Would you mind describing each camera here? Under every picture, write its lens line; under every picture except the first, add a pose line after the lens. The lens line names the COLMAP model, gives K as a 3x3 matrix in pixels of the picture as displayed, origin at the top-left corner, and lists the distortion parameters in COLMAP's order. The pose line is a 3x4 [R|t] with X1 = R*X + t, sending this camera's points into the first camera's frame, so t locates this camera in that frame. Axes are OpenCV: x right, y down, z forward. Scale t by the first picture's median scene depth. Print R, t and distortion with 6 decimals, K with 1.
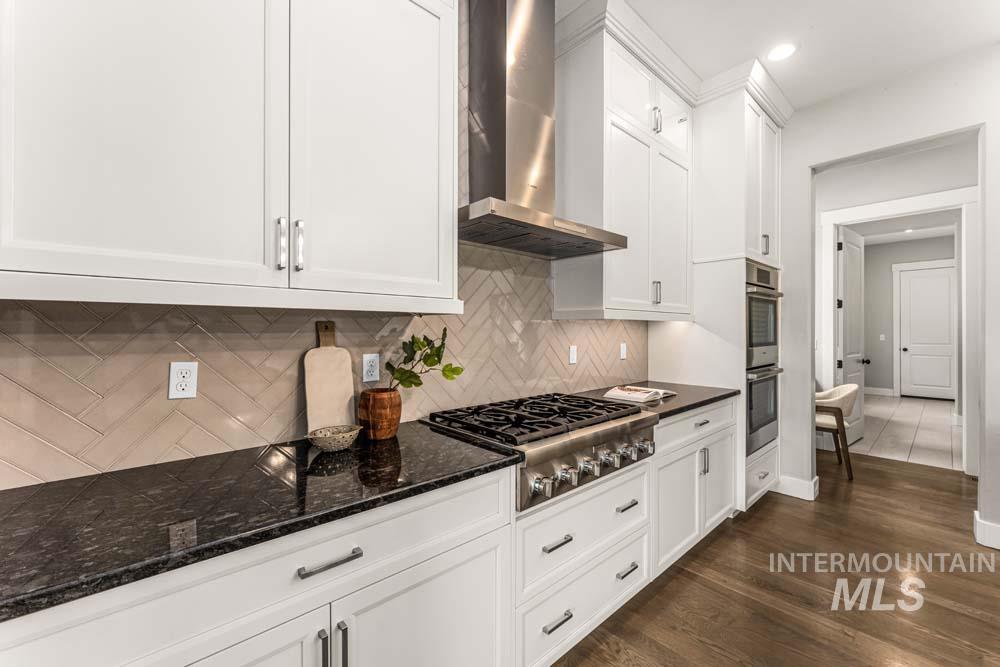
lens RADIAL K [[407.6, 0, 496.4], [0, 407.6, 331.8], [0, 0, 1]] dist [0.000409, -0.000112]
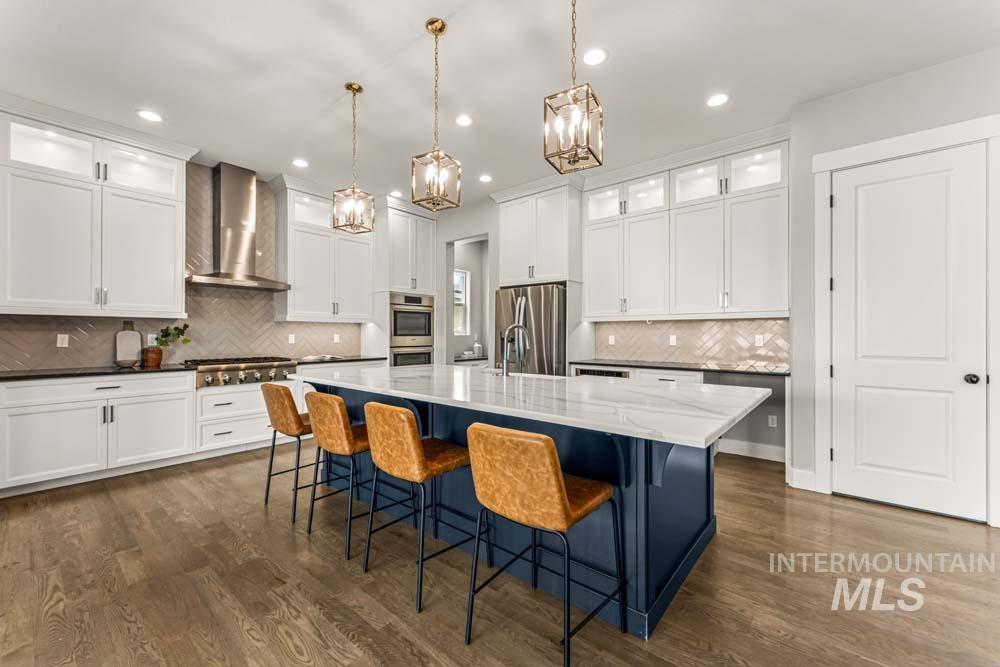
lens RADIAL K [[399.1, 0, 503.5], [0, 399.1, 334.0], [0, 0, 1]] dist [0.000090, 0.000101]
pose [[0.989400, 0.002688, 0.145191, 1.484140], [-0.001841, 0.999981, -0.005966, 0.063930], [-0.145205, 0.005635, 0.989386, -1.749696]]
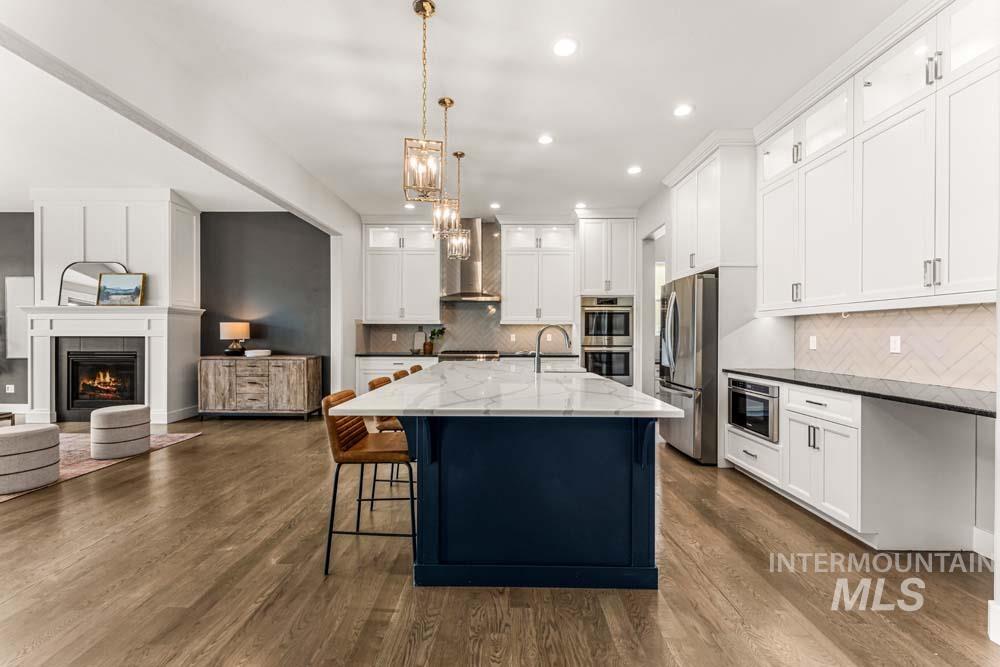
lens RADIAL K [[405.8, 0, 498.0], [0, 405.8, 335.2], [0, 0, 1]] dist [0.000303, -0.000153]
pose [[0.735656, 0.005537, -0.677333, 2.982186], [-0.007277, 0.999973, 0.000270, 0.061947], [0.677316, 0.004730, 0.735677, -1.559316]]
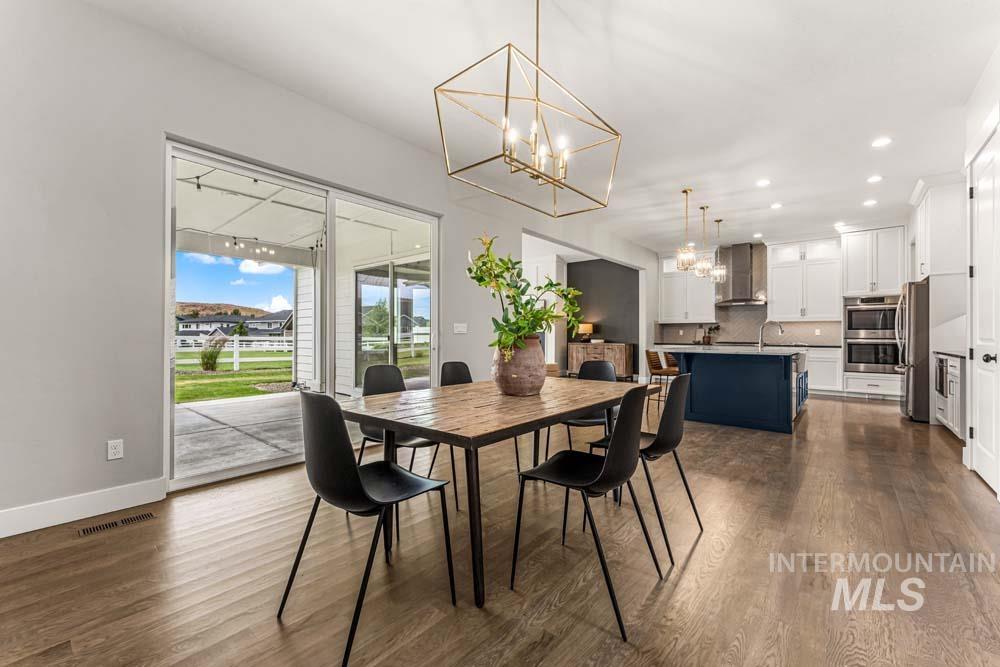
lens RADIAL K [[407.6, 0, 496.4], [0, 407.6, 331.8], [0, 0, 1]] dist [0.000409, -0.000112]
pose [[0.131350, -0.004740, -0.991325, 4.999676], [-0.007120, 0.999958, -0.005724, 0.136560], [0.991311, 0.007810, 0.131310, -2.719585]]
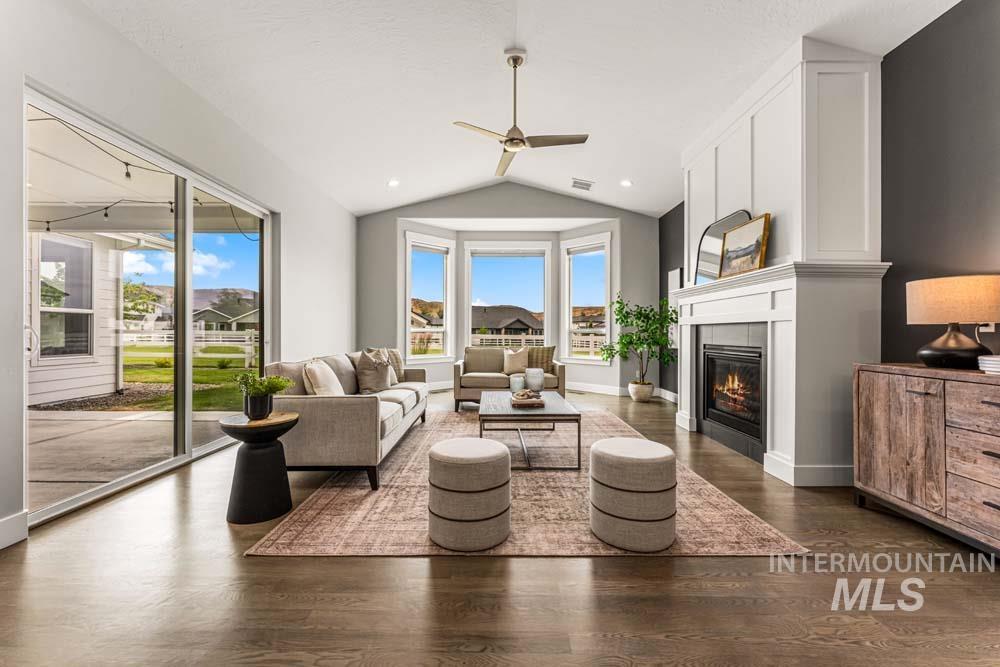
lens RADIAL K [[404.6, 0, 500.4], [0, 404.6, 331.4], [0, 0, 1]] dist [-0.000430, -0.000094]
pose [[-0.671439, -0.002262, -0.741056, 0.834802], [-0.006815, 0.999972, 0.003122, 0.146701], [0.741028, 0.007147, -0.671436, -0.702056]]
